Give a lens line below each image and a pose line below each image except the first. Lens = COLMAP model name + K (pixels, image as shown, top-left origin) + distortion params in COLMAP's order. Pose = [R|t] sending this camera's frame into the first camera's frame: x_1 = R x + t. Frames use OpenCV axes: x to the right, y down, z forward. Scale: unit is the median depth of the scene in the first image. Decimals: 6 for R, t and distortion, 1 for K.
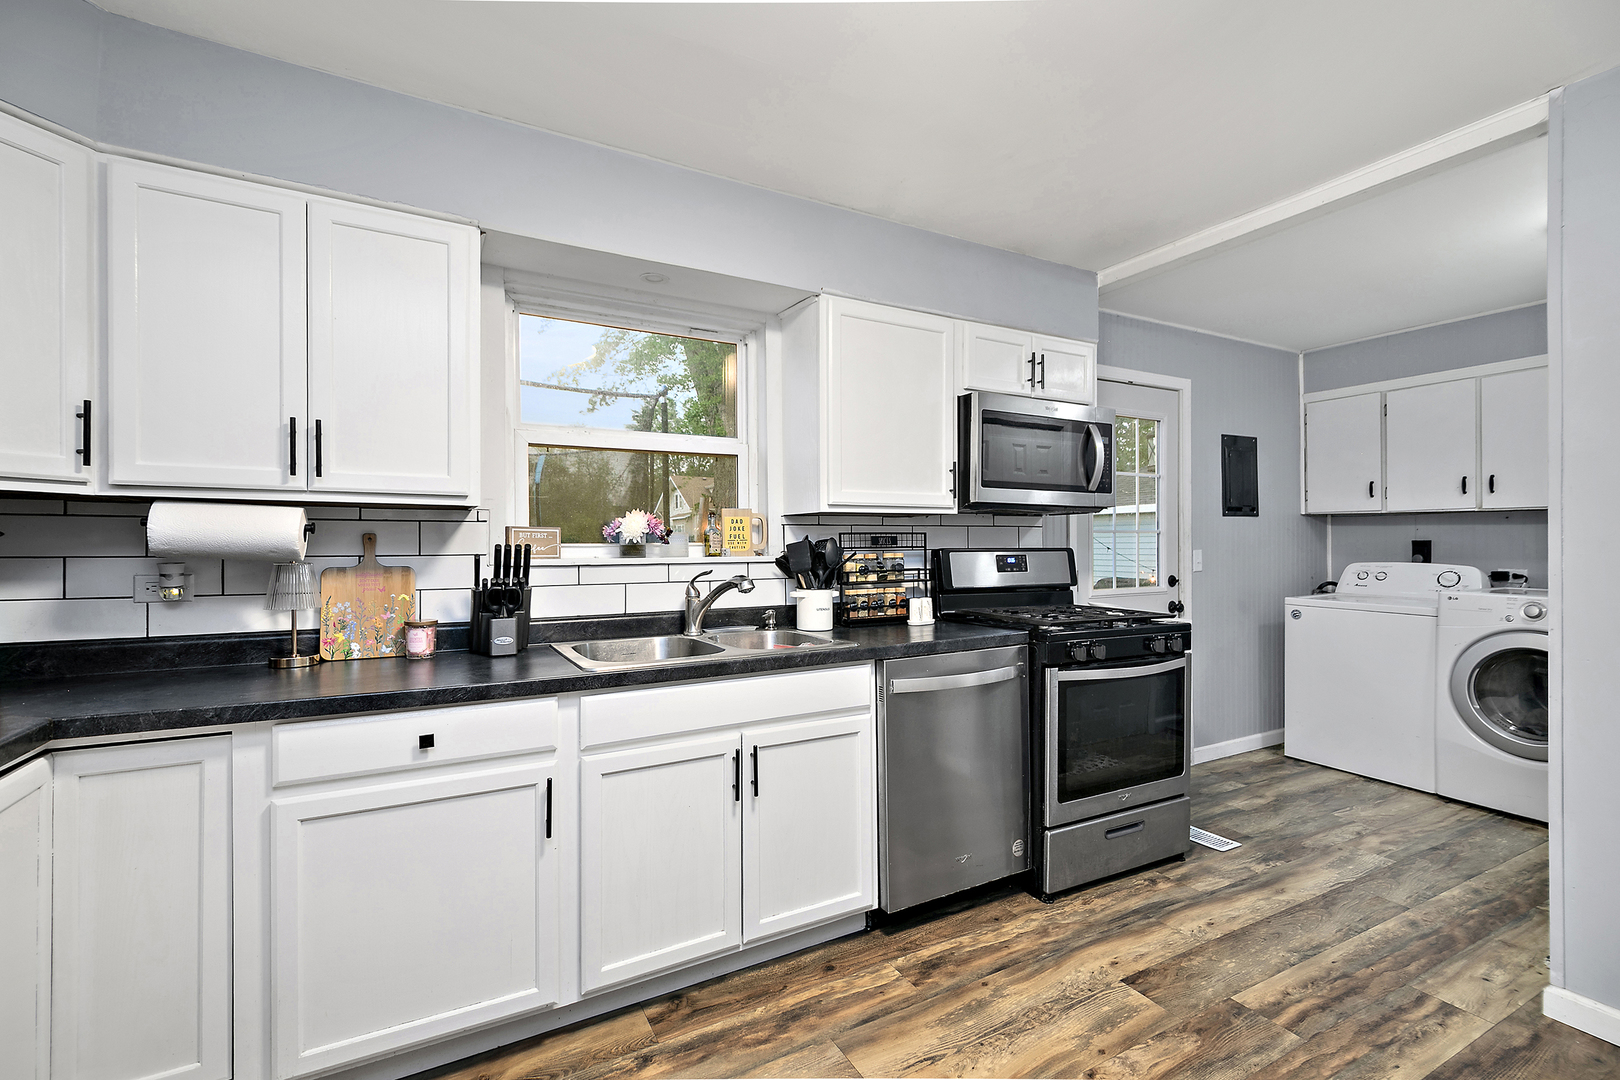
lens RADIAL K [[720.8, 0, 810.7], [0, 720.8, 523.6], [0, 0, 1]] dist [-0.001491, -0.000216]
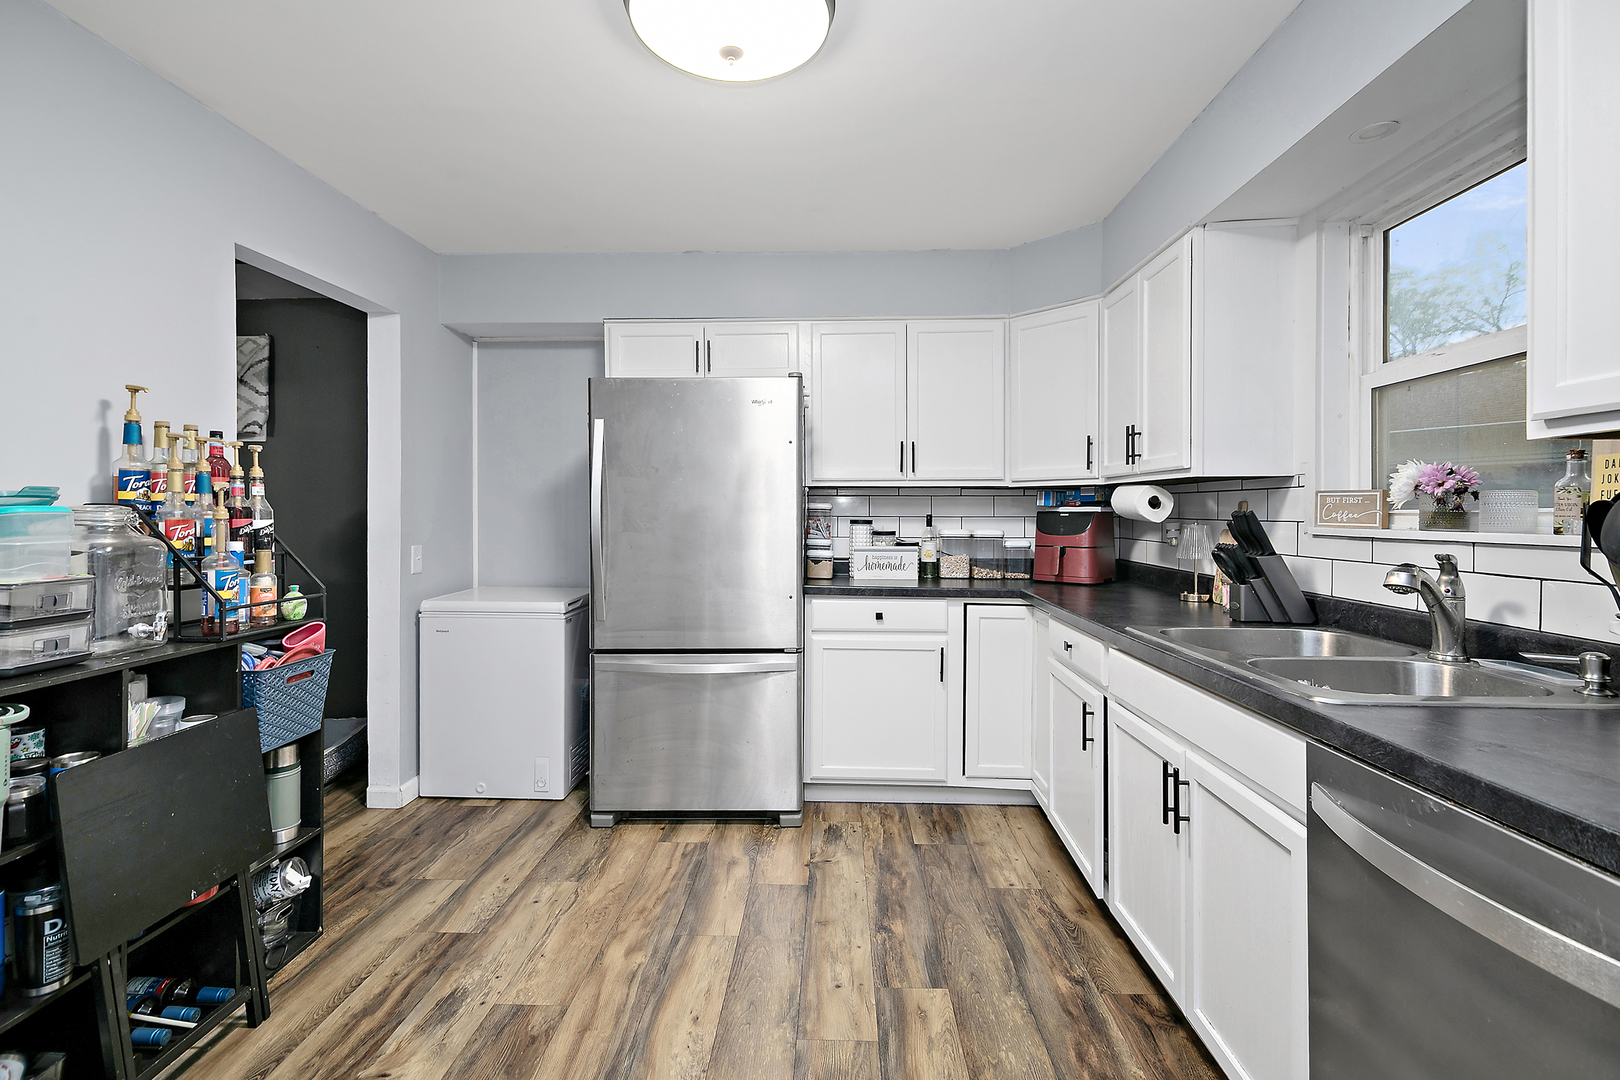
lens RADIAL K [[720.8, 0, 810.7], [0, 720.8, 523.6], [0, 0, 1]] dist [-0.001491, -0.000216]
pose [[-0.498397, 0.005123, -0.866934, 0.849577], [-0.000621, 0.999980, 0.006267, 0.048565], [0.866949, 0.003662, -0.498384, 1.117670]]
